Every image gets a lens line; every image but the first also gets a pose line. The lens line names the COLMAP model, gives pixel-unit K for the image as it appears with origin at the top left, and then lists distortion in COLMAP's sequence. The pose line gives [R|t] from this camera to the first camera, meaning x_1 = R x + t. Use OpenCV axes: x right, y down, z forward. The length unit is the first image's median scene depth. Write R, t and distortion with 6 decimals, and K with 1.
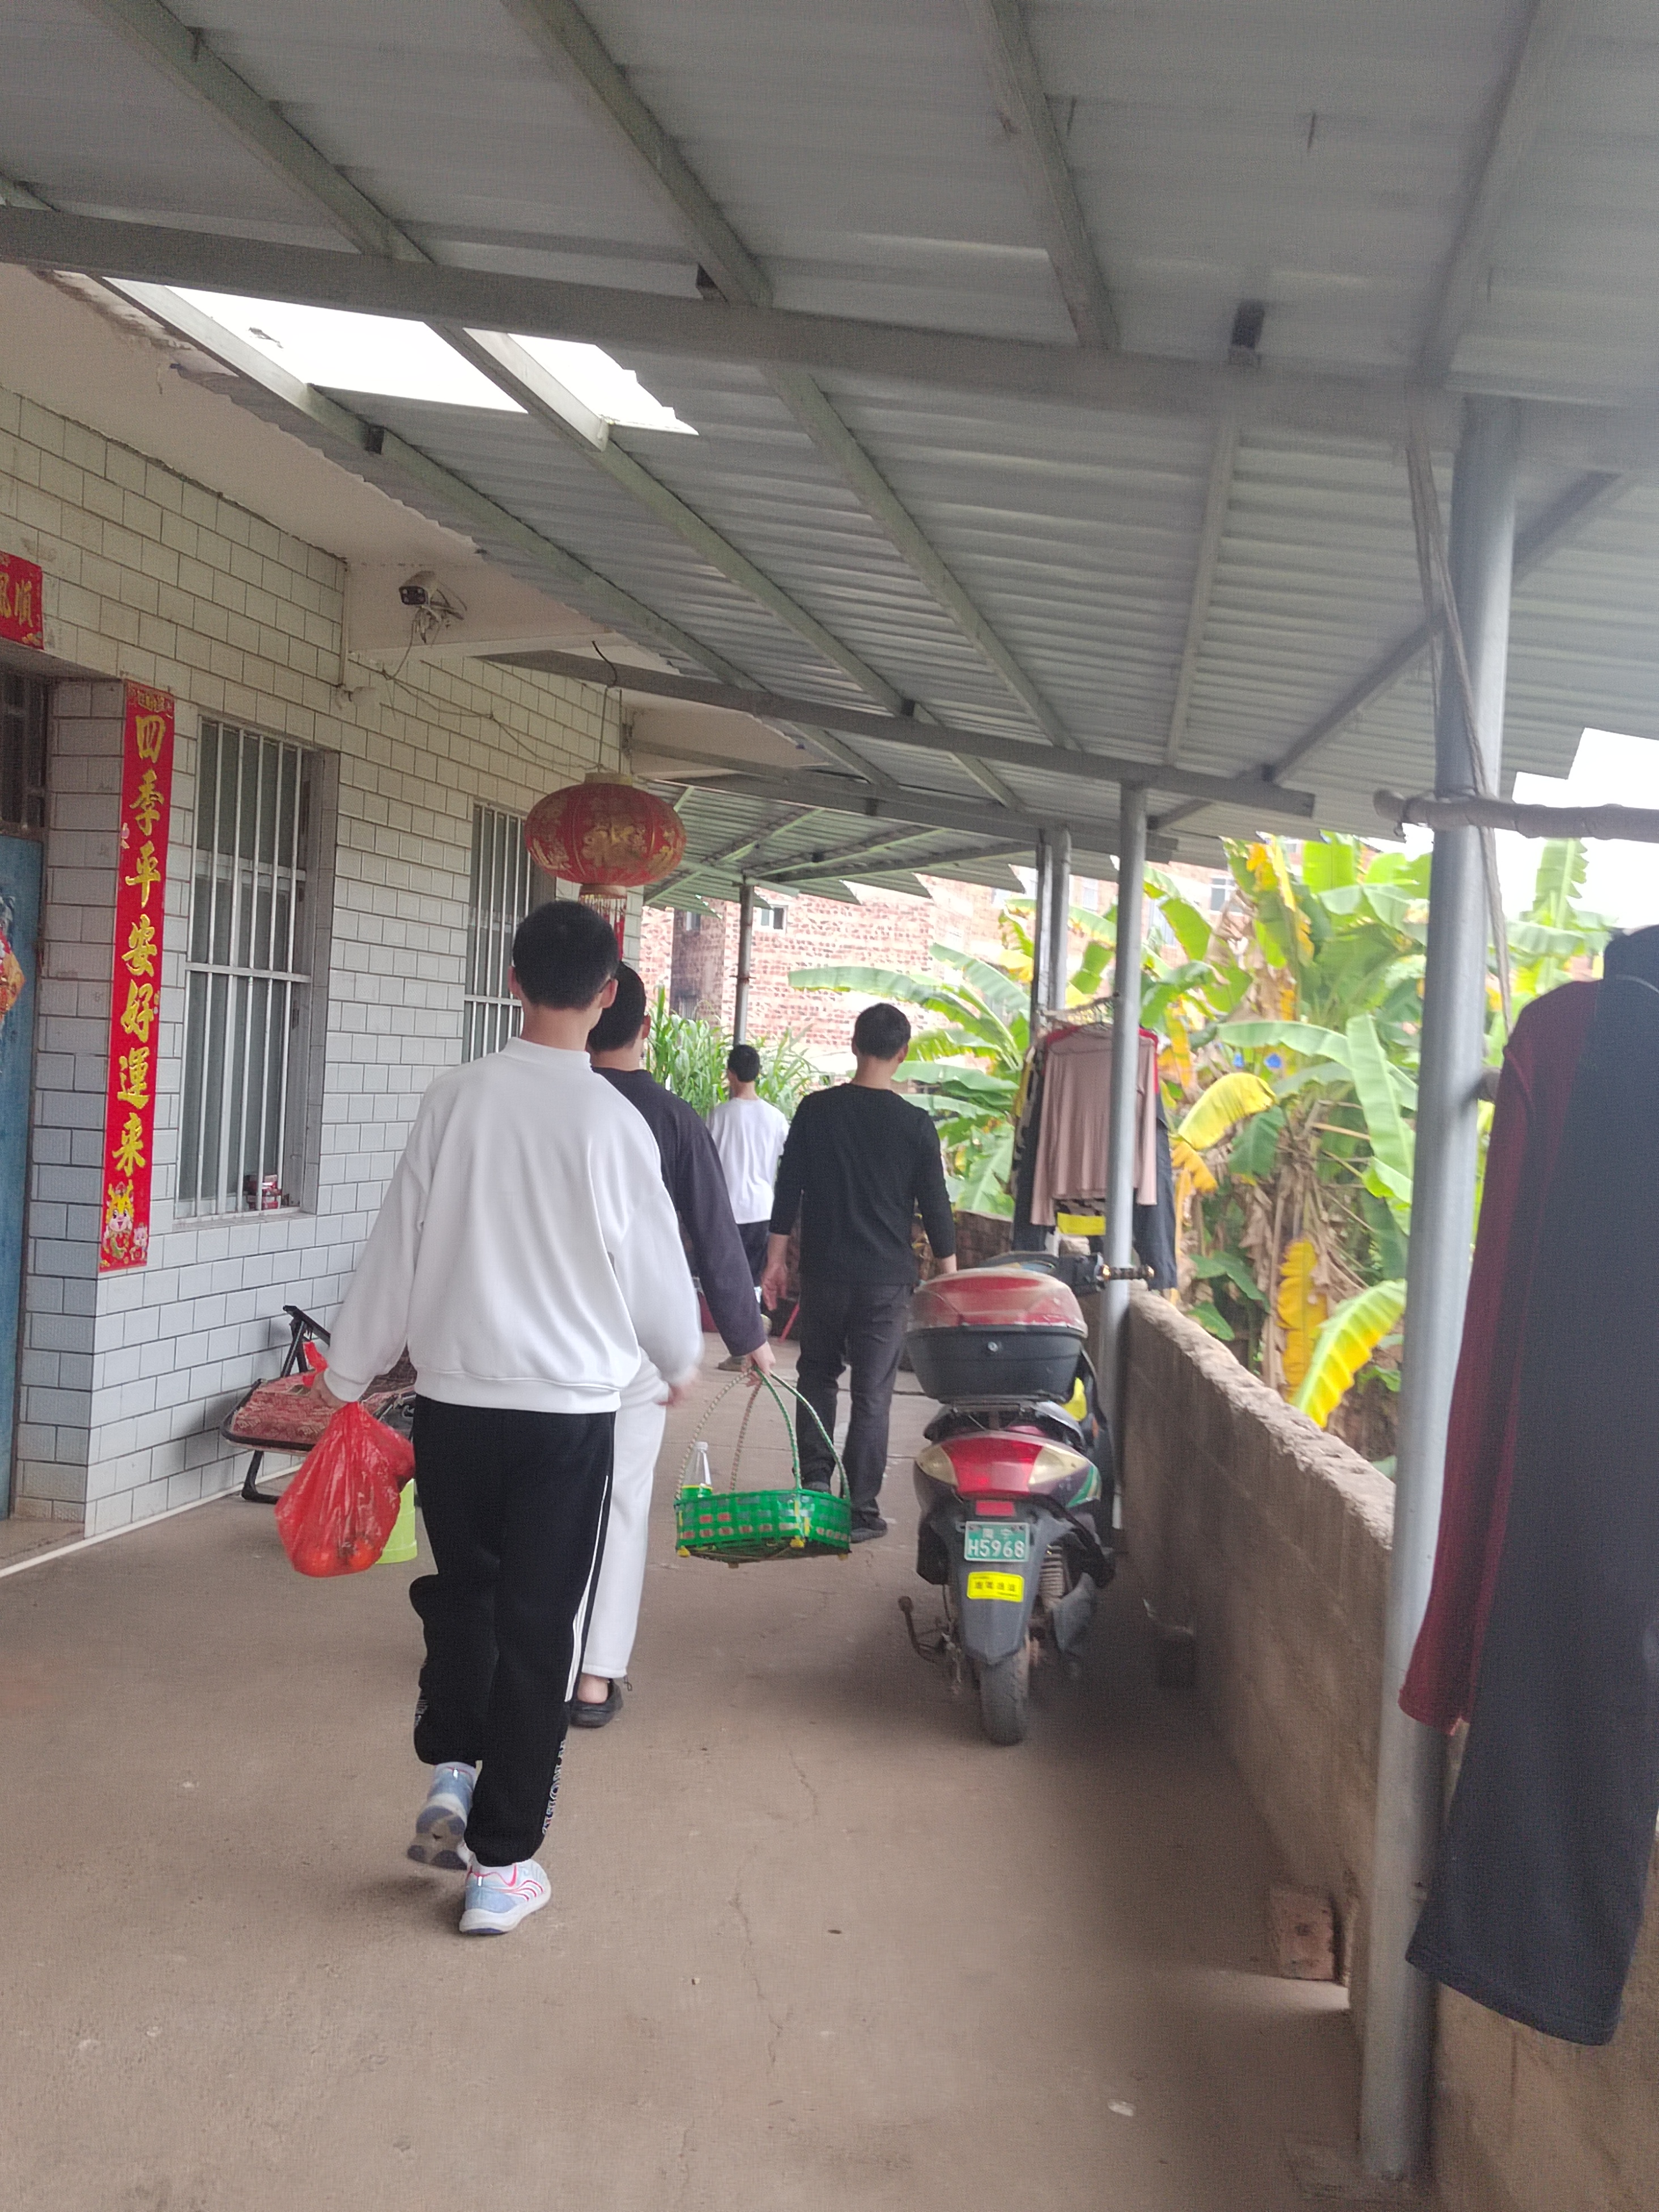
lens RADIAL K [[2309.5, 0, 829.5], [0, 2309.5, 1106.0], [0, 0, 1]] dist [-0.000570, -0.000091]
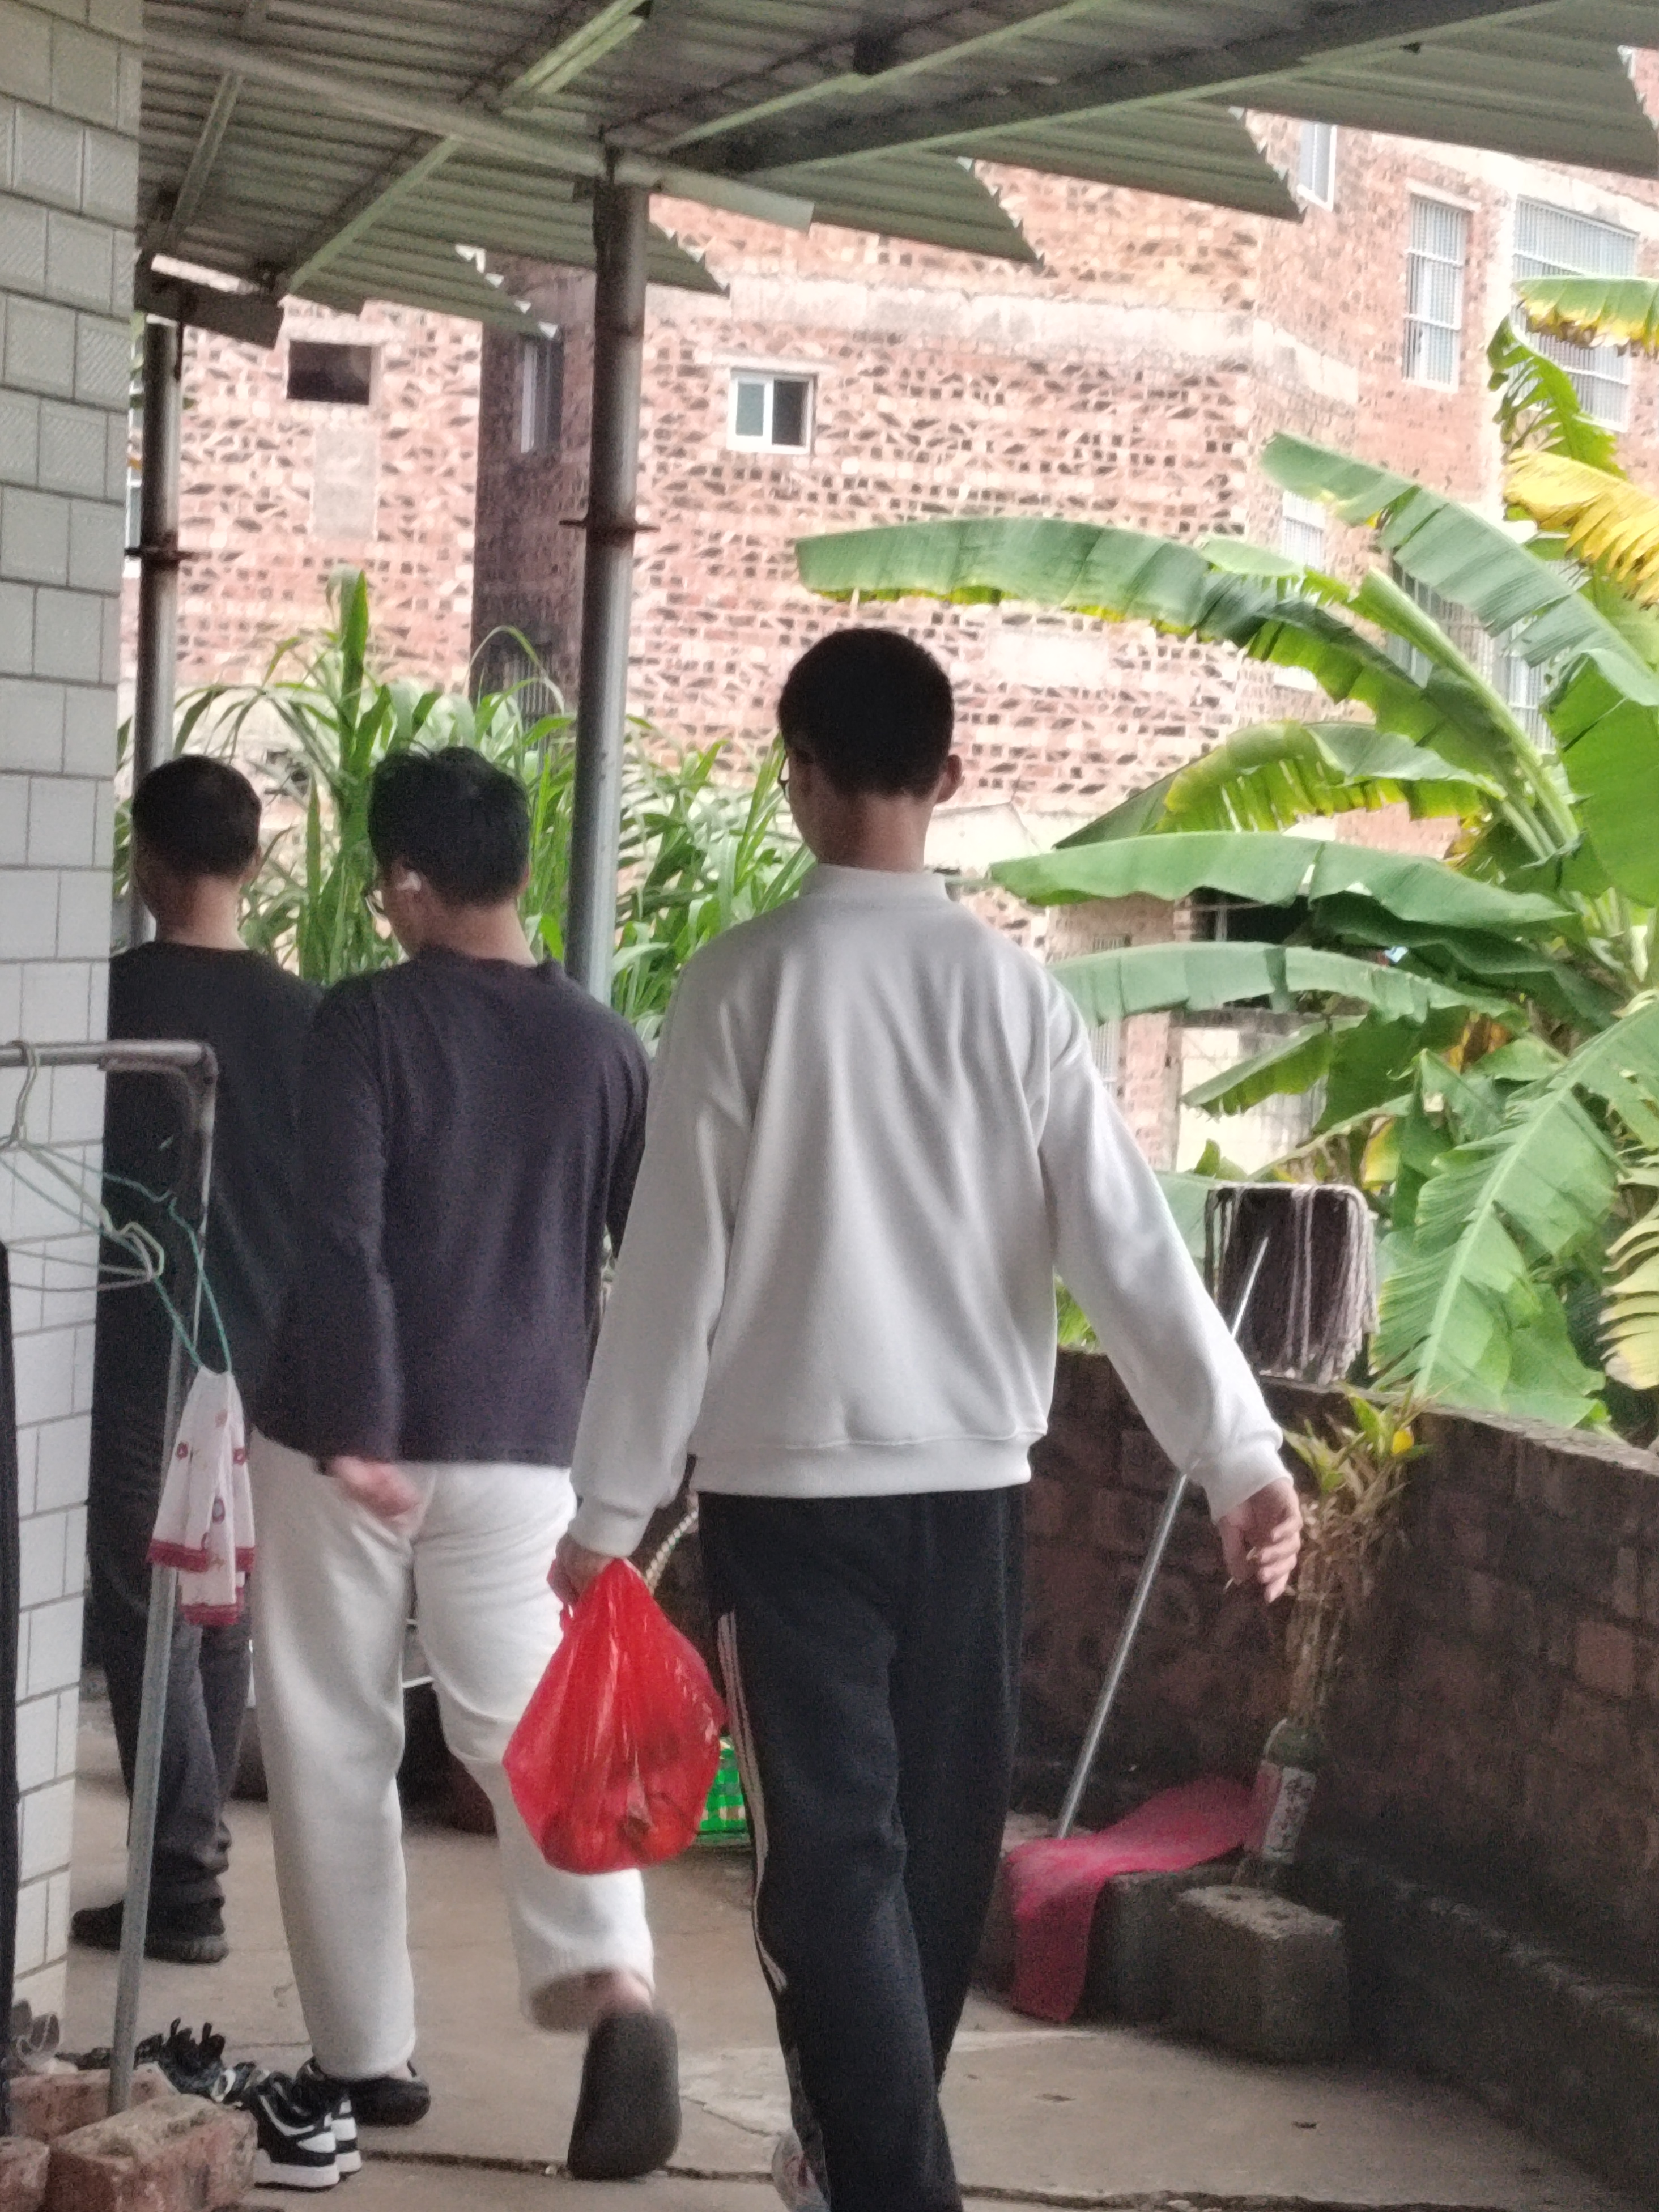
lens RADIAL K [[6151.9, 0, 829.5], [0, 6151.9, 1106.0], [0, 0, 1]] dist [0.094303, 0.329163]
pose [[0.999798, -0.005487, -0.019348, 0.001748], [0.005965, 0.999677, 0.024722, -0.003478], [0.019206, -0.024832, 0.999507, 0.193915]]
